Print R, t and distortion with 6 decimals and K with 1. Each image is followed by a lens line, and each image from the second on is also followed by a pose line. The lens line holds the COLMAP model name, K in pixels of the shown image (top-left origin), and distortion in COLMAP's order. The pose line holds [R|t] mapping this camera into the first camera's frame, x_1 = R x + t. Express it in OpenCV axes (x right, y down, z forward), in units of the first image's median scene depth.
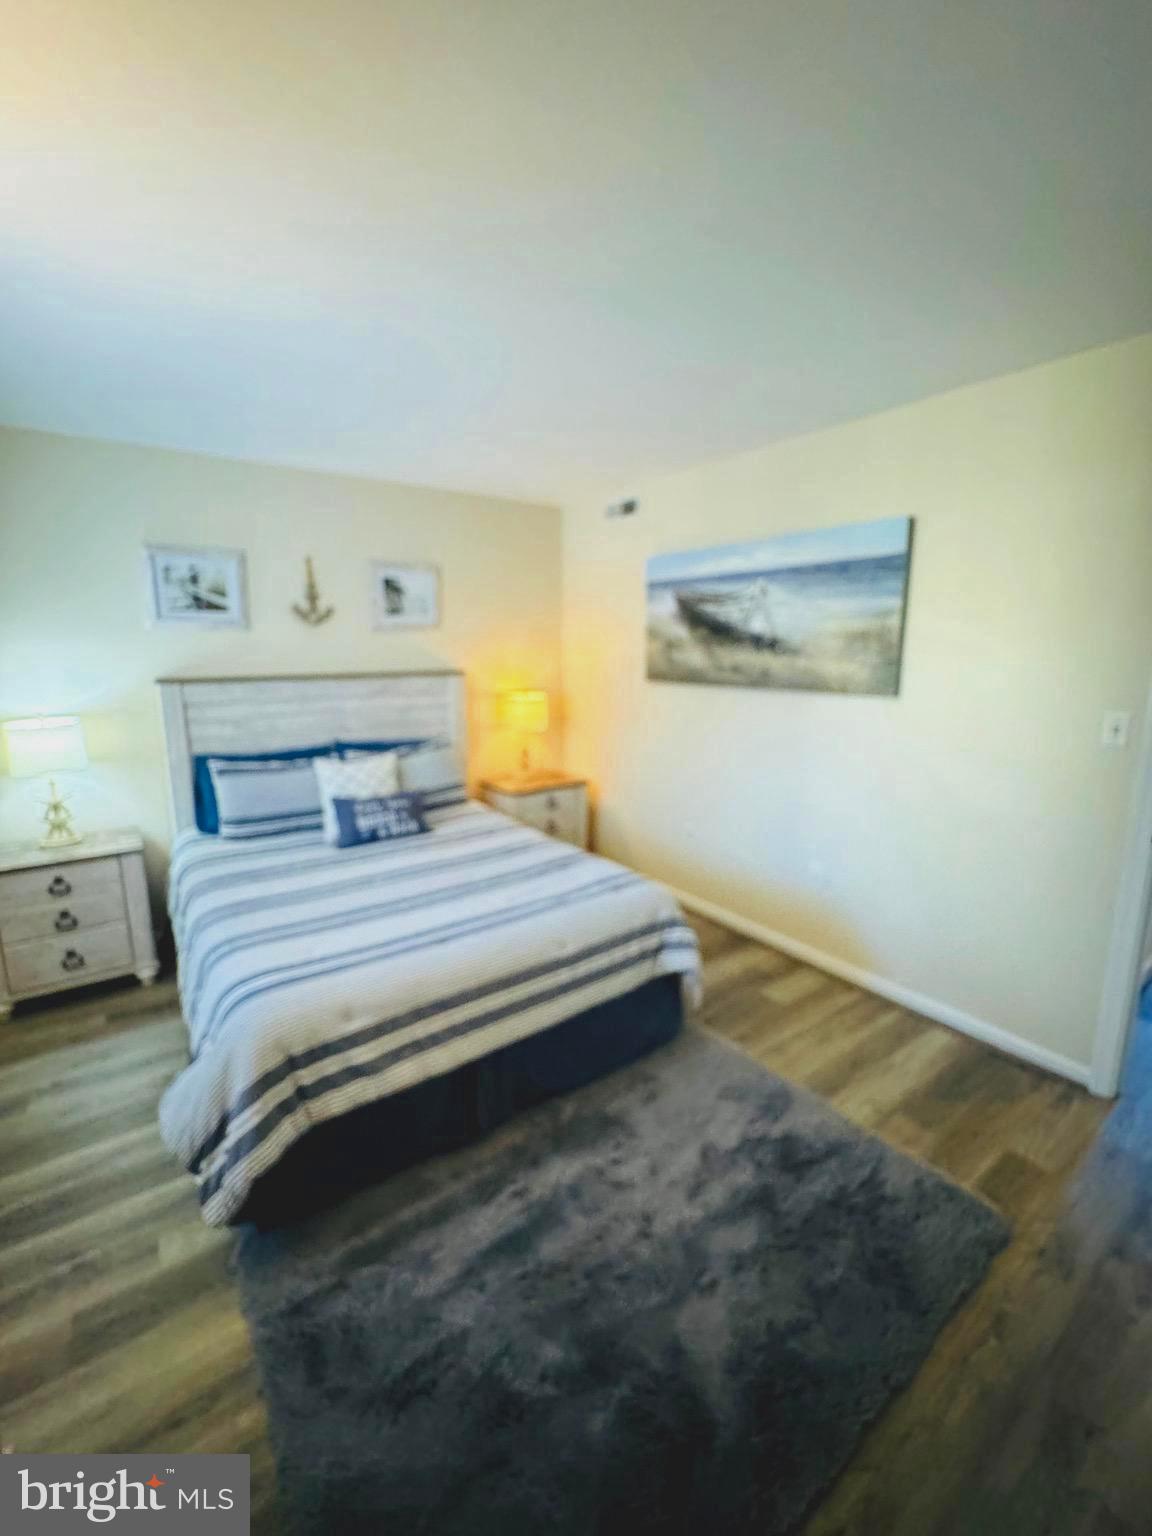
lens RADIAL K [[638.0, 0, 565.4], [0, 638.0, 770.3], [0, 0, 1]] dist [-0.001868, 0.000008]
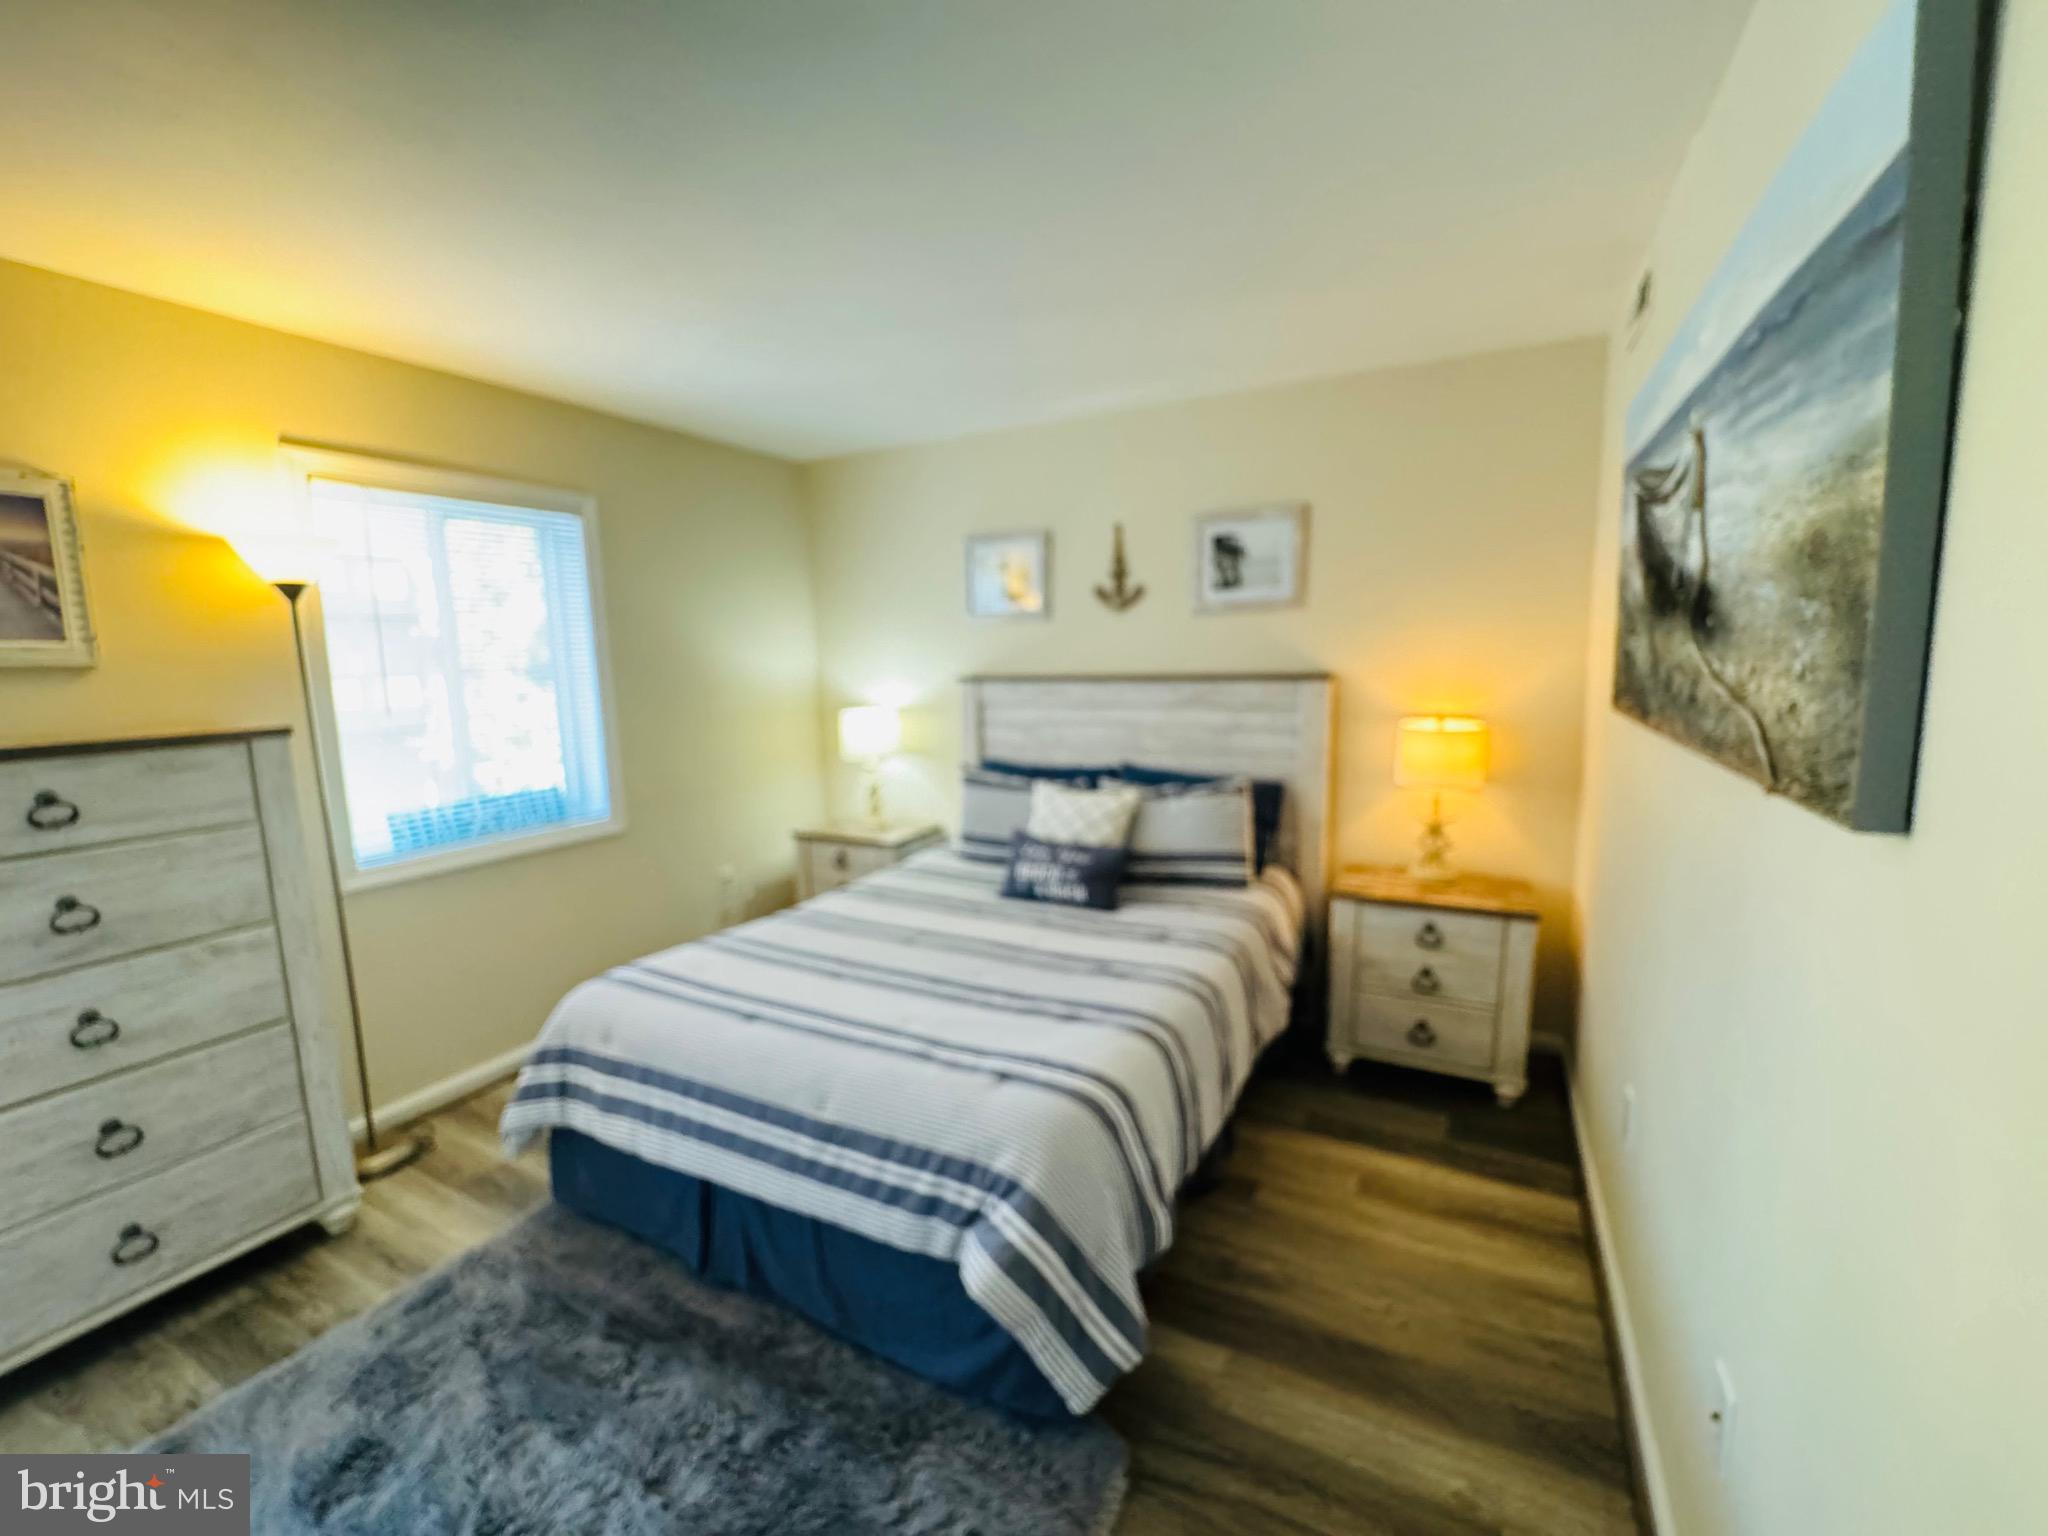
lens RADIAL K [[850.7, 0, 1017.2], [0, 850.7, 756.1], [0, 0, 1]] dist [-0.001868, 0.000008]
pose [[0.440531, 0.104034, -0.891689, 0.505585], [-0.148932, 0.987968, 0.041689, -0.083197], [0.885297, 0.114435, 0.450725, 0.472329]]
